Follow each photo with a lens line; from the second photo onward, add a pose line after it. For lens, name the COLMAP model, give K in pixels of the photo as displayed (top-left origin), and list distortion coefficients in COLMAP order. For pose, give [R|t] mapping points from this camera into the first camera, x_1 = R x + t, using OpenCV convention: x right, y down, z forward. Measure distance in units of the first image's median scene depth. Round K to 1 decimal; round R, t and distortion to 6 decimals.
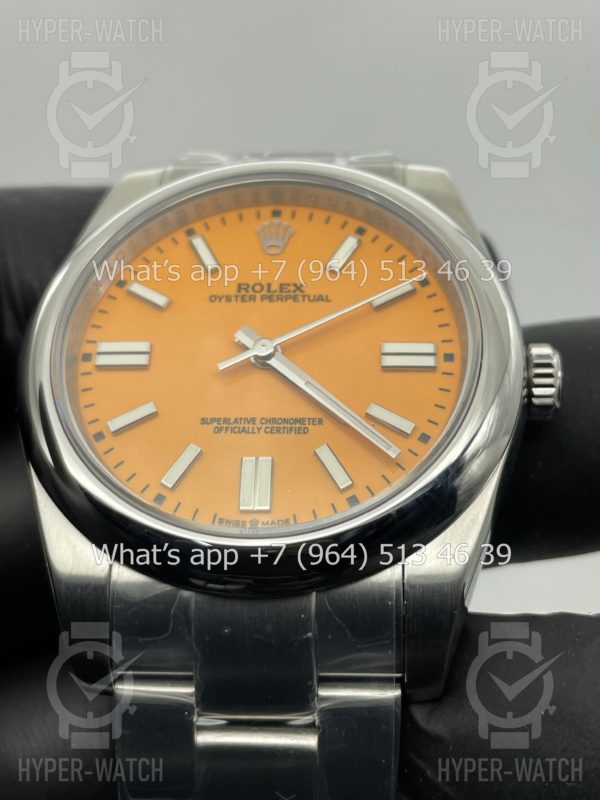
lens RADIAL K [[1220.6, 0, 300.0], [0, 1220.6, 401.8], [0, 0, 1]] dist [0.123650, 0.000000]
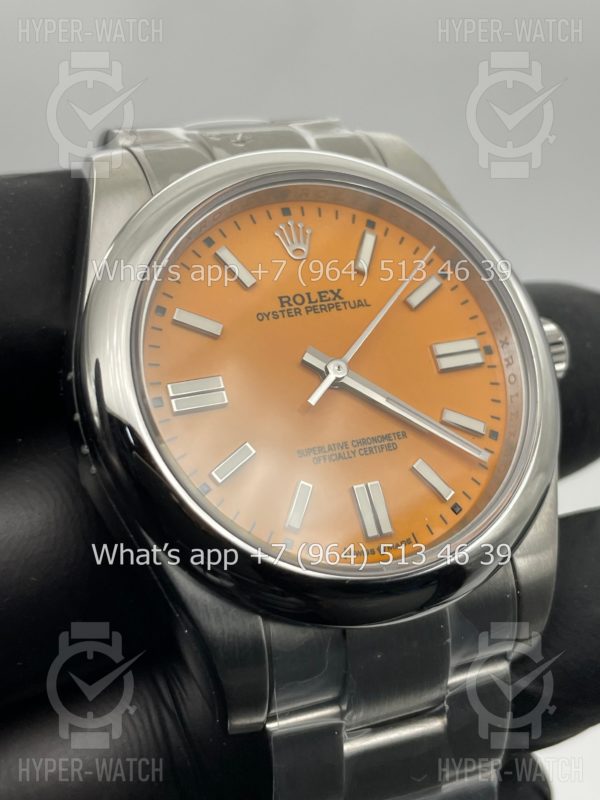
lens RADIAL K [[1220.6, 0, 285.9], [0, 1220.6, 423.3], [0, 0, 1]] dist [0.123650, 0.000000]
pose [[0.880789, -0.176887, 0.439228, -0.513534], [0.072880, 0.967193, 0.243363, -0.247084], [-0.467866, -0.182340, 0.864785, 0.147186]]
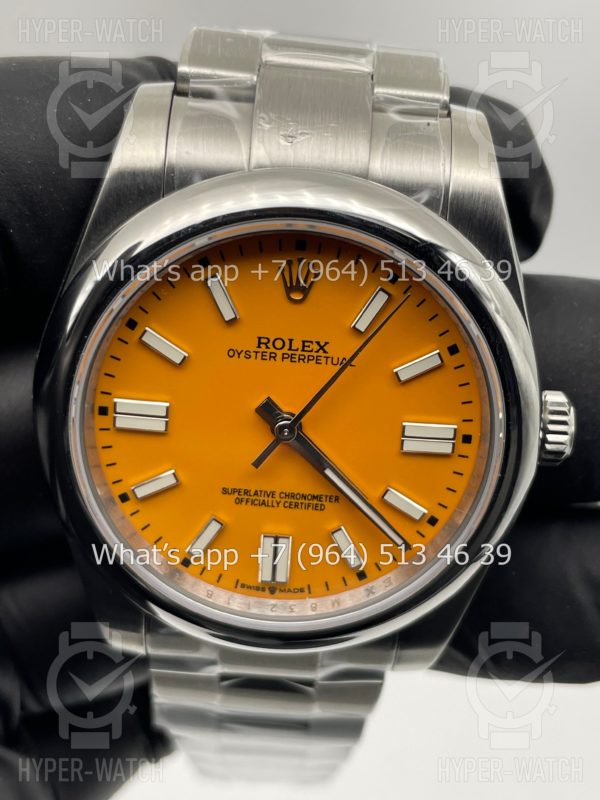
lens RADIAL K [[1220.6, 0, 299.8], [0, 1220.6, 394.8], [0, 0, 1]] dist [0.123650, 0.000000]
pose [[0.997149, 0.011749, 0.074531, -0.092244], [-0.062717, 0.678232, 0.732167, -0.793843], [-0.041947, -0.734754, 0.677036, 0.346501]]
